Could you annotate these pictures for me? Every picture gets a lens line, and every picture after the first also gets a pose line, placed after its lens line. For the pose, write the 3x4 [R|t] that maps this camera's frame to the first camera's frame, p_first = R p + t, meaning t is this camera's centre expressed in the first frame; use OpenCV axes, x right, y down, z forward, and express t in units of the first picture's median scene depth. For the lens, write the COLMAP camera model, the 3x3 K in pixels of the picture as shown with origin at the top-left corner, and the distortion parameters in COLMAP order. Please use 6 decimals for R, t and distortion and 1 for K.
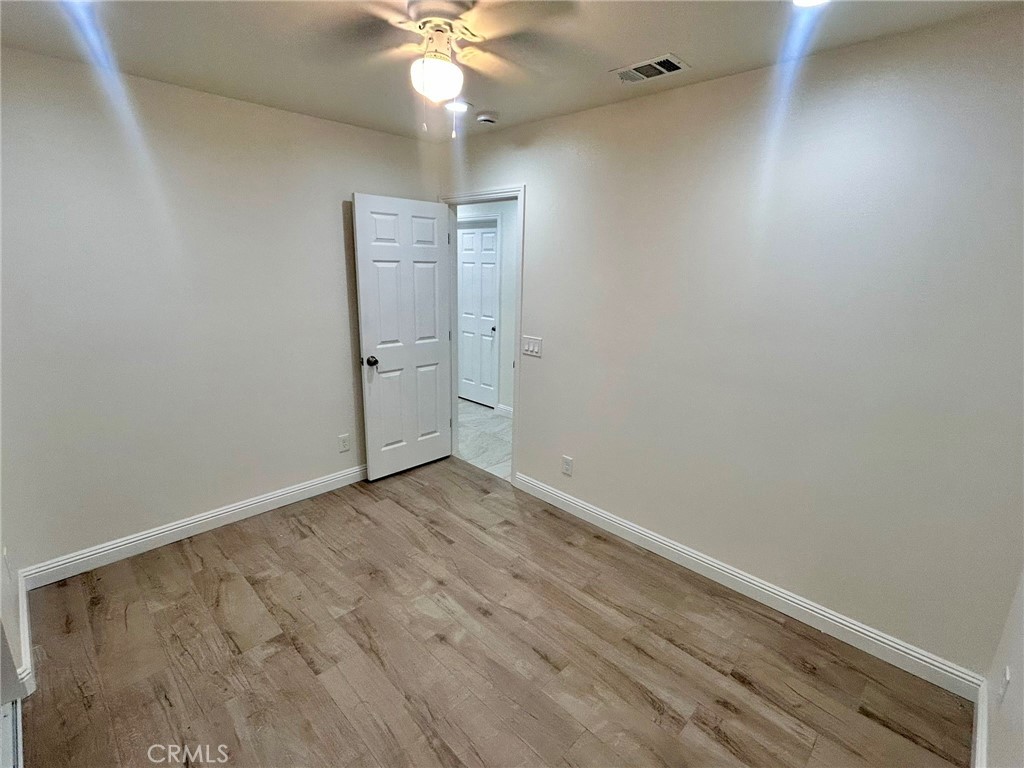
lens RADIAL K [[493.3, 0, 510.4], [0, 493.3, 383.7], [0, 0, 1]] dist [0.000965, 0.000410]
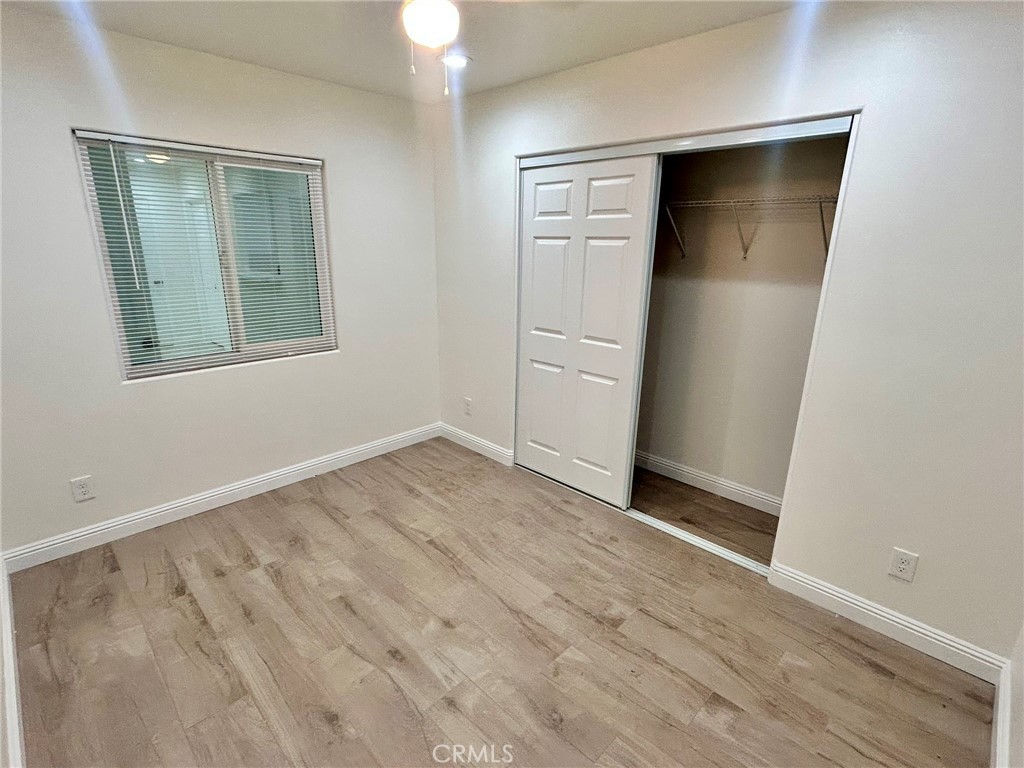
lens RADIAL K [[493.3, 0, 510.4], [0, 493.3, 383.7], [0, 0, 1]] dist [0.000965, 0.000410]
pose [[-0.999275, -0.035460, -0.013885, -0.229199], [-0.037583, 0.859491, 0.509767, -0.372326], [-0.006143, 0.509919, -0.860201, 1.577133]]
